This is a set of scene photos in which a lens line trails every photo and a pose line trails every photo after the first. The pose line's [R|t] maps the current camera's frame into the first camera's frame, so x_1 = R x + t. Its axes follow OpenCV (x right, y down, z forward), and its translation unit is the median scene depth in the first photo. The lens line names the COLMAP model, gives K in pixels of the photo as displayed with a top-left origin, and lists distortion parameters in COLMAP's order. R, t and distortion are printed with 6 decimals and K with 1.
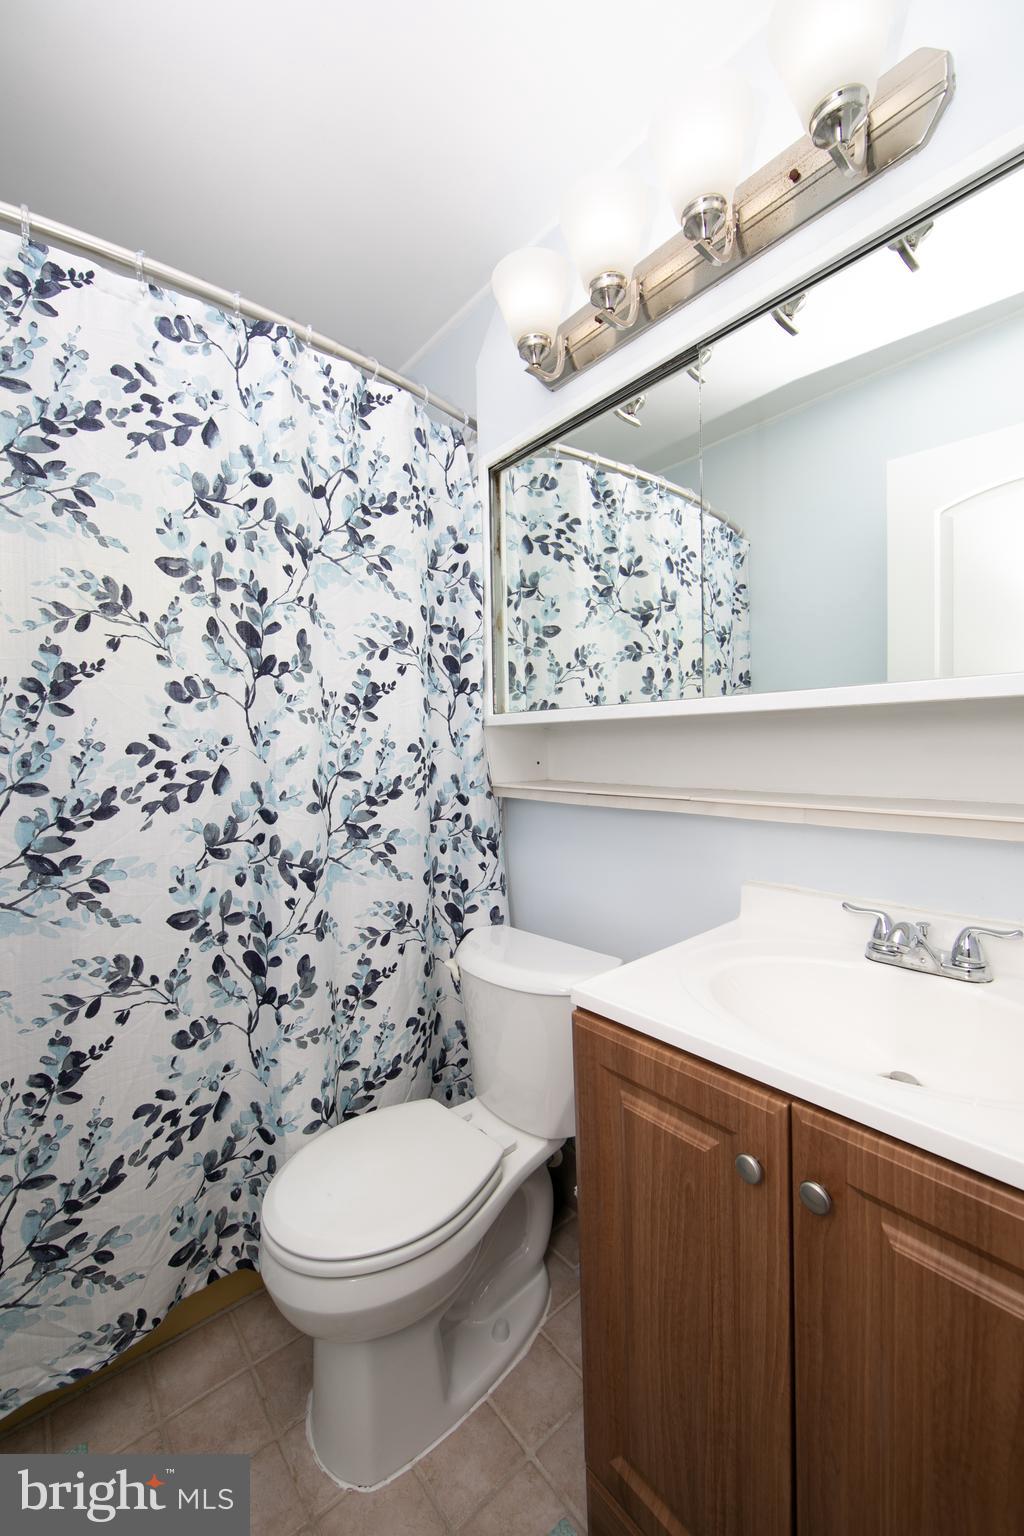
lens RADIAL K [[604.7, 0, 507.5], [0, 604.7, 765.3], [0, 0, 1]] dist [-0.005165, -0.000508]
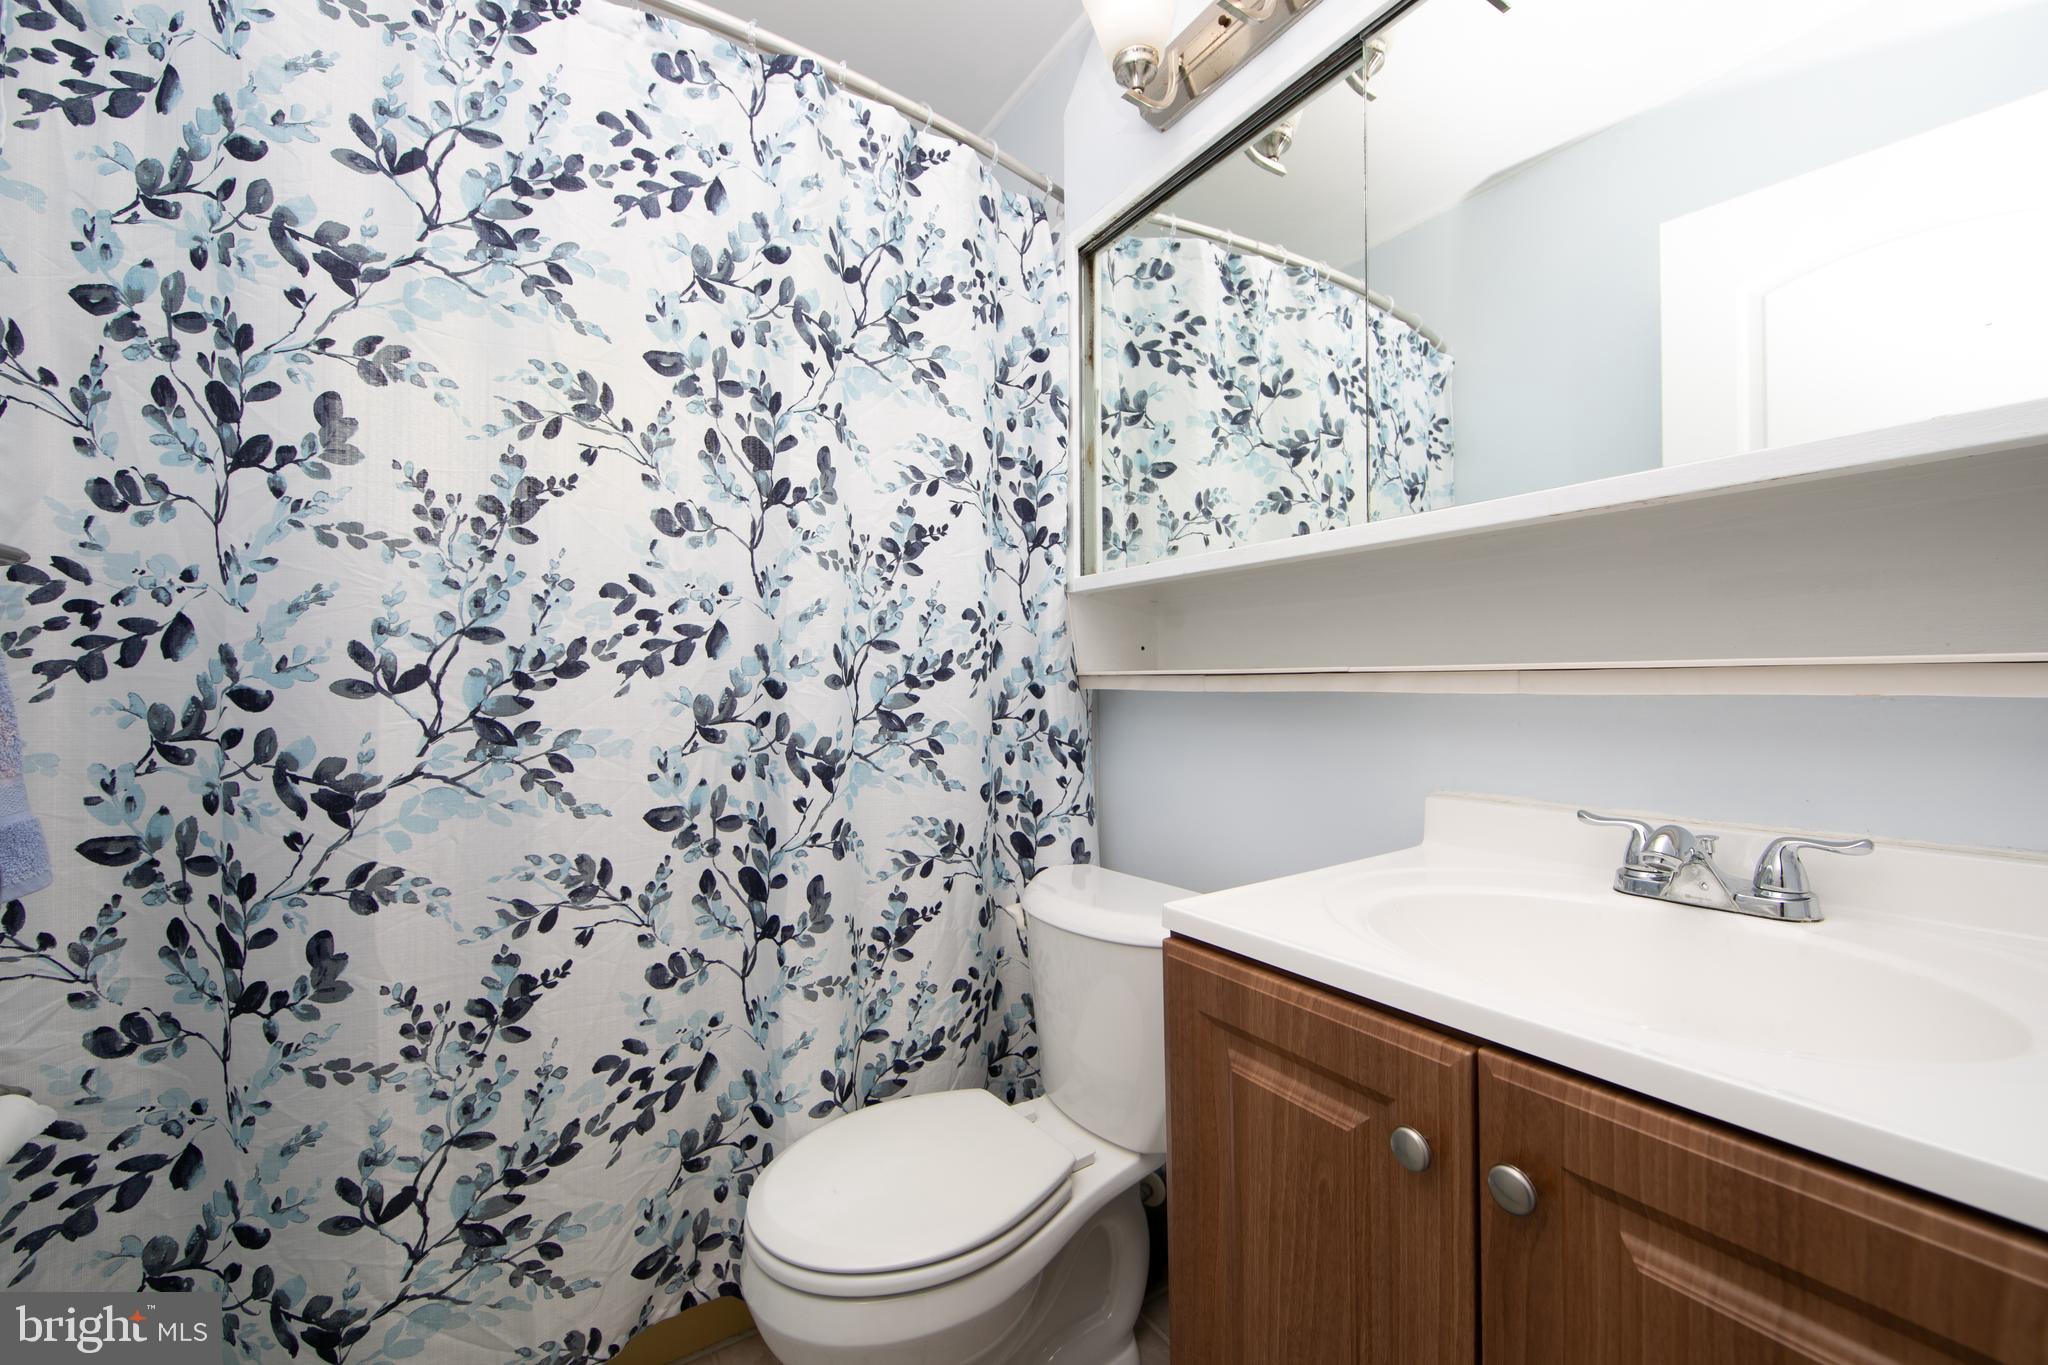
lens RADIAL K [[806.3, 0, 1027.4], [0, 806.3, 683.0], [0, 0, 1]] dist [-0.005165, -0.000508]
pose [[0.992647, 0.013301, -0.120312, 0.044613], [-0.017407, 0.999299, -0.033137, 0.107841], [0.119787, 0.034988, 0.992183, 0.027414]]
